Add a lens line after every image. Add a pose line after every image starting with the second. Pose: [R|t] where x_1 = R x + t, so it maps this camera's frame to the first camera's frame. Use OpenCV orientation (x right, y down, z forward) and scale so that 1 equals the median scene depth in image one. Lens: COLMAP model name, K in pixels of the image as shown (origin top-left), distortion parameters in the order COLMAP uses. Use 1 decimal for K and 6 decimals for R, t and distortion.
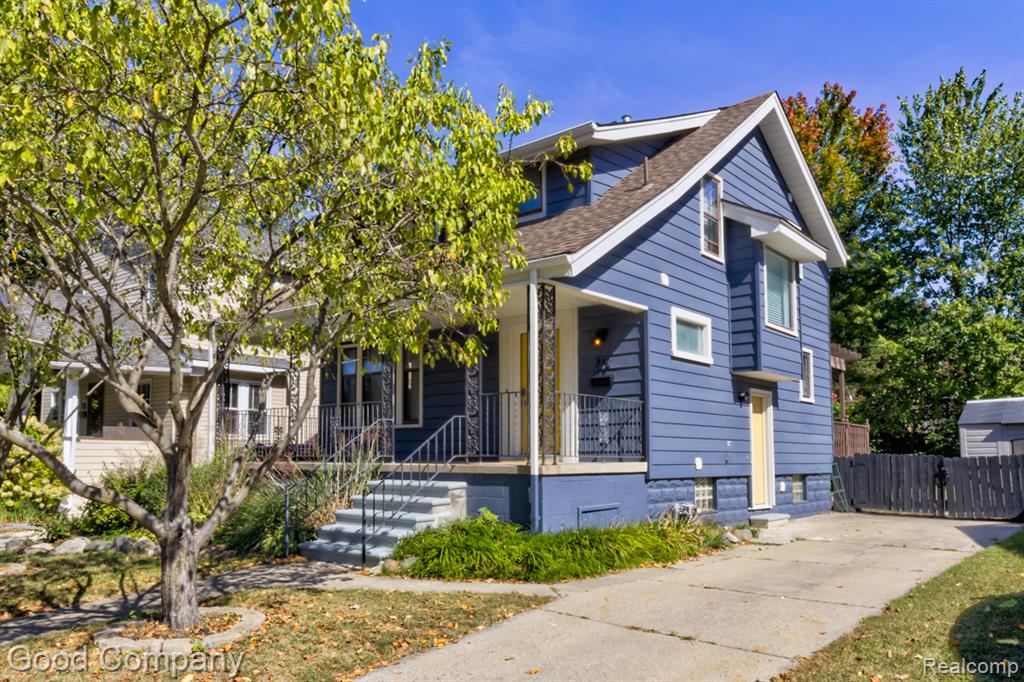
lens RADIAL K [[785.7, 0, 509.7], [0, 785.7, 360.7], [0, 0, 1]] dist [-0.006902, 0.009567]
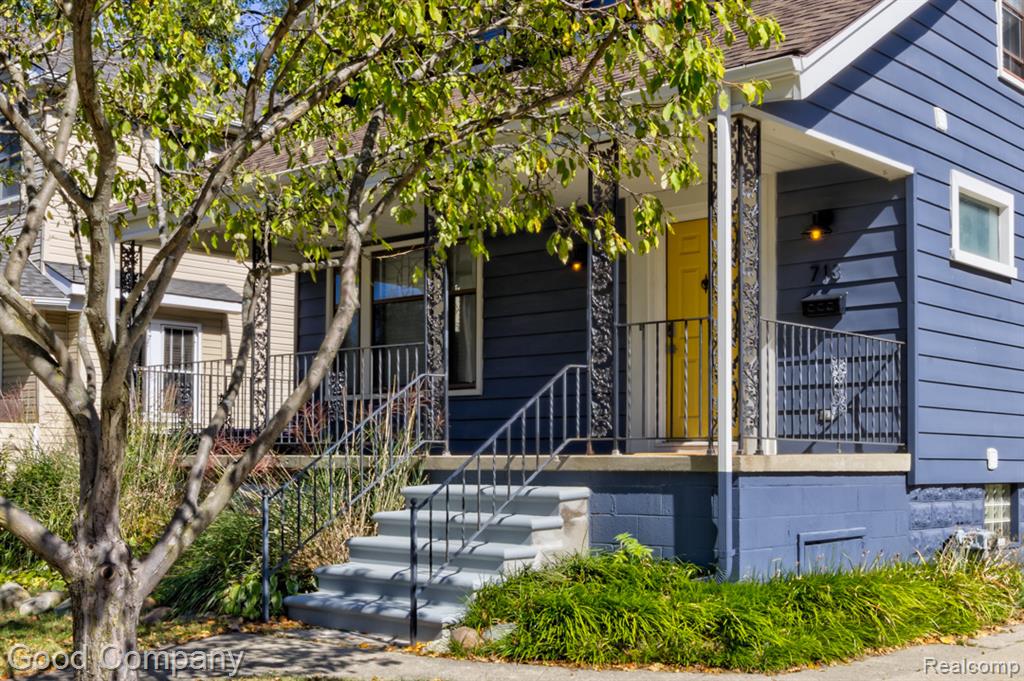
lens RADIAL K [[1313.6, 0, 513.3], [0, 1313.6, 344.8], [0, 0, 1]] dist [-0.051275, 0.000000]
pose [[0.999027, -0.001420, -0.044088, -0.070901], [0.002845, 0.999475, 0.032271, 0.027571], [0.044019, -0.032365, 0.998506, 0.098583]]
